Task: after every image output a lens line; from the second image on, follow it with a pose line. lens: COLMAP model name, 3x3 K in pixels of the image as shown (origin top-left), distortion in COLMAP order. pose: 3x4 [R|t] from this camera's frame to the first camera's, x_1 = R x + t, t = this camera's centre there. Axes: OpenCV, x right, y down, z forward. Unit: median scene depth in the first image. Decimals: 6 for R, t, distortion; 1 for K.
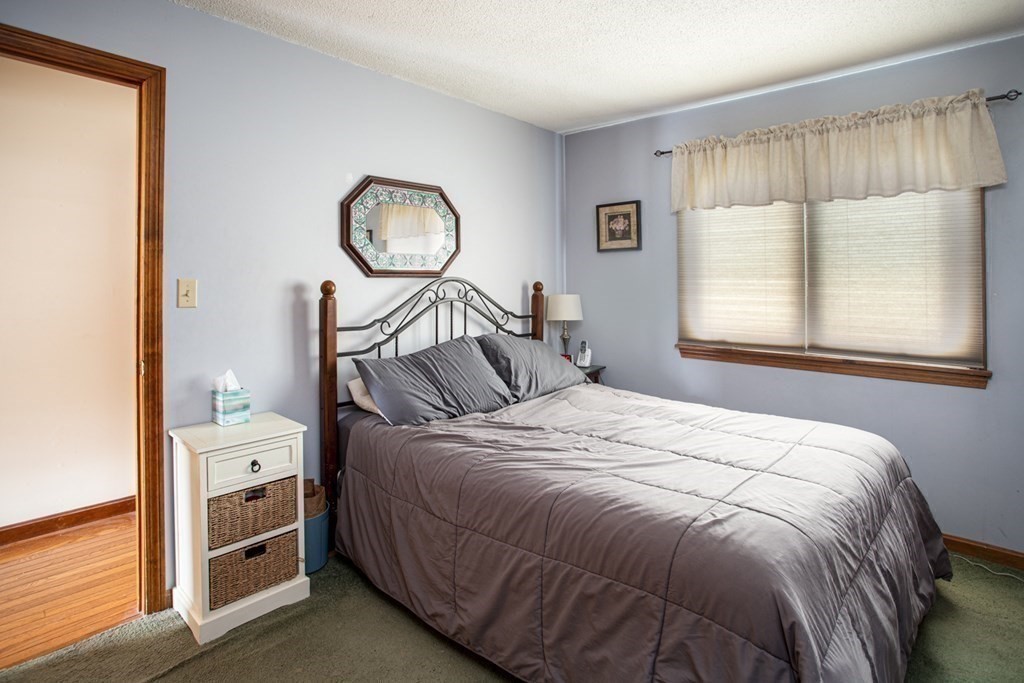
lens RADIAL K [[510.6, 0, 509.7], [0, 510.6, 285.0], [0, 0, 1]] dist [-0.032132, 0.001019]
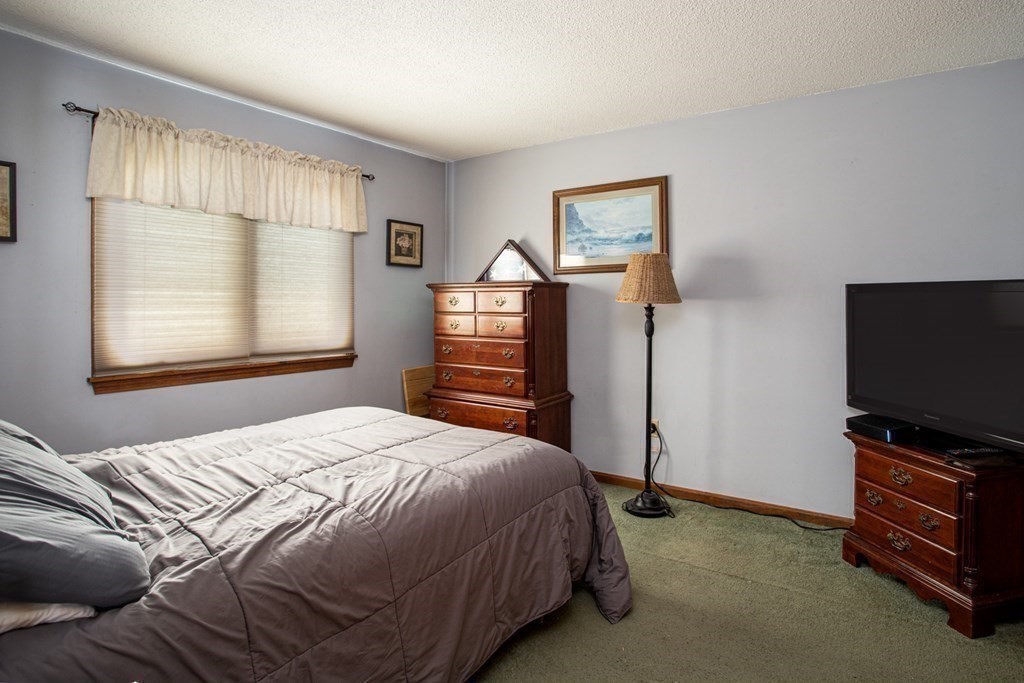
lens RADIAL K [[549.6, 0, 513.2], [0, 549.6, 305.0], [0, 0, 1]] dist [-0.002099, 0.000039]
pose [[-0.093015, -0.015705, 0.995541, -0.653021], [-0.003016, 0.999875, 0.015492, -0.003183], [-0.995660, -0.001562, -0.093050, 0.598368]]
